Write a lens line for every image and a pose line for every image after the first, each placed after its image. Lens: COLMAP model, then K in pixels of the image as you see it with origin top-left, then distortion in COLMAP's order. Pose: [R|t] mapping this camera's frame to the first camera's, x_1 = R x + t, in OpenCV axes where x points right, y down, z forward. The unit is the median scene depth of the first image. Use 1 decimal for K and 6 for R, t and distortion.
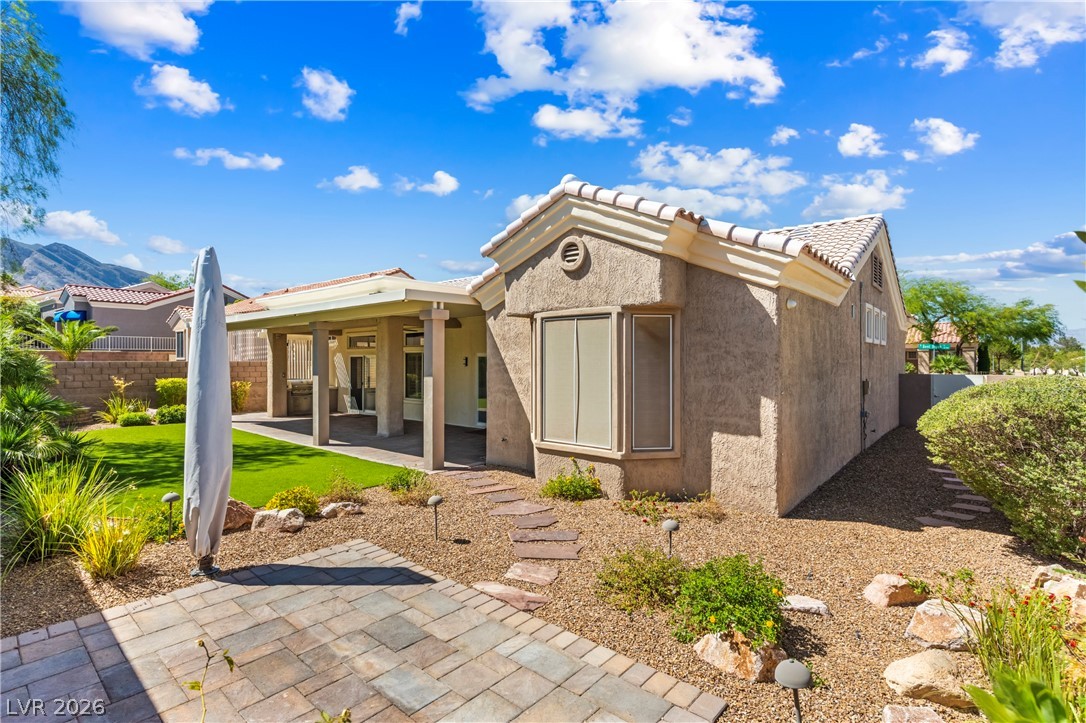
lens RADIAL K [[513.7, 0, 537.3], [0, 513.7, 359.7], [0, 0, 1]] dist [0.004840, -0.000848]
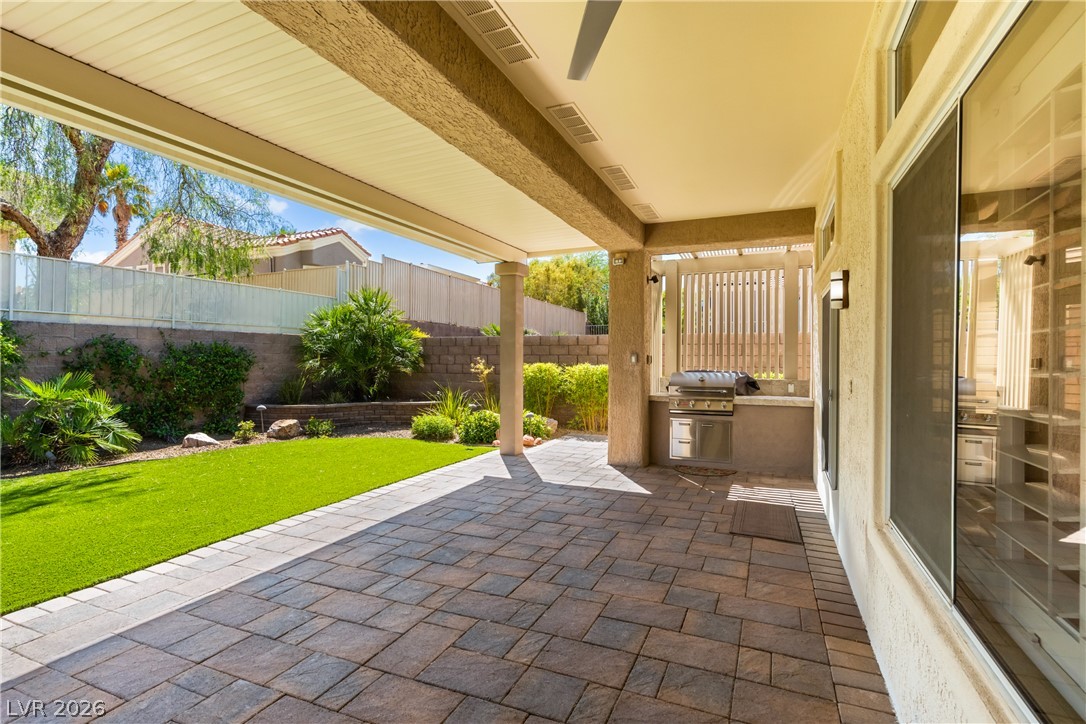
lens RADIAL K [[513.7, 0, 546.0], [0, 513.7, 361.8], [0, 0, 1]] dist [0.004840, -0.000848]
pose [[0.303467, 0.009099, -0.952799, -0.381046], [-0.005876, 0.999953, 0.007678, 0.074962], [0.952824, 0.003268, 0.303506, 2.088226]]
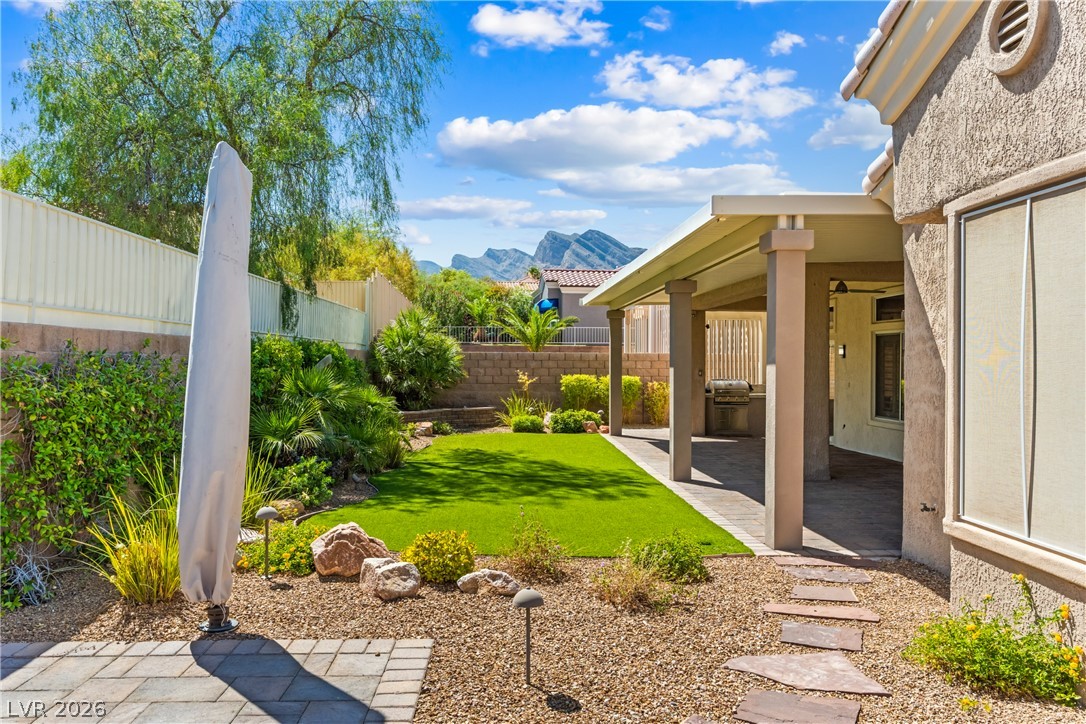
lens RADIAL K [[796.4, 0, 540.9], [0, 796.4, 354.8], [0, 0, 1]] dist [0.004113, -0.001075]
pose [[0.697962, -0.000373, -0.716135, 0.239194], [-0.006751, 0.999952, -0.007100, 0.038135], [0.716103, 0.009791, 0.697926, 0.350895]]
